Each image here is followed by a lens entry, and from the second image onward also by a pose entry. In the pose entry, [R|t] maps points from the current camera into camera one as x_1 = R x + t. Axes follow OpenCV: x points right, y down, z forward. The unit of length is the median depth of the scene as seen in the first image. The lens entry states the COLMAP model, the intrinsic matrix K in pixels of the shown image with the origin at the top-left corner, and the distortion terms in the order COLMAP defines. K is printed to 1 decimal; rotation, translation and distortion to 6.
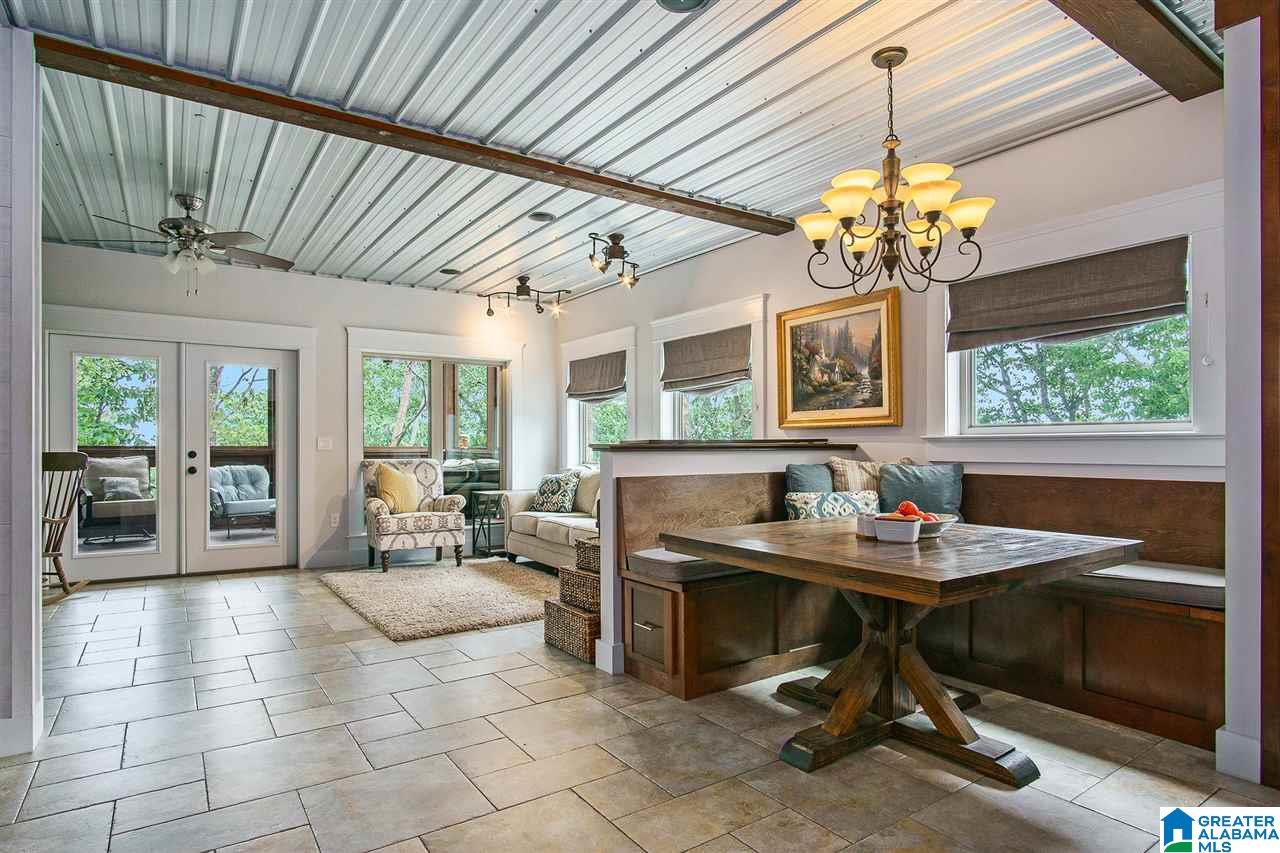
lens RADIAL K [[708.9, 0, 647.4], [0, 708.9, 448.3], [0, 0, 1]] dist [-0.031003, 0.004315]
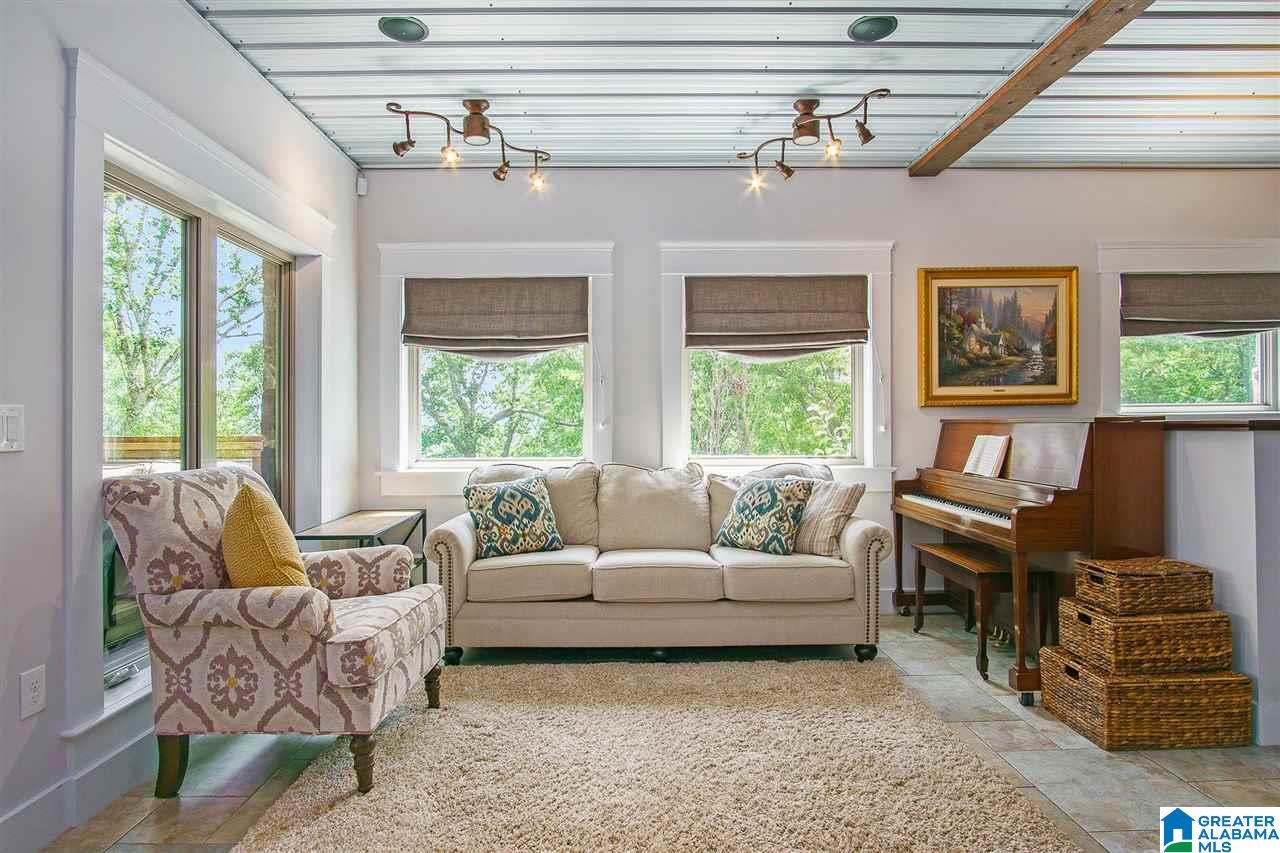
lens RADIAL K [[708.9, 0, 639.7], [0, 708.9, 424.2], [0, 0, 1]] dist [-0.031003, 0.004315]
pose [[0.553168, -0.000272, 0.833070, -0.593061], [0.014269, 0.999856, -0.009148, -0.002325], [-0.832948, 0.016947, 0.553092, 0.694026]]
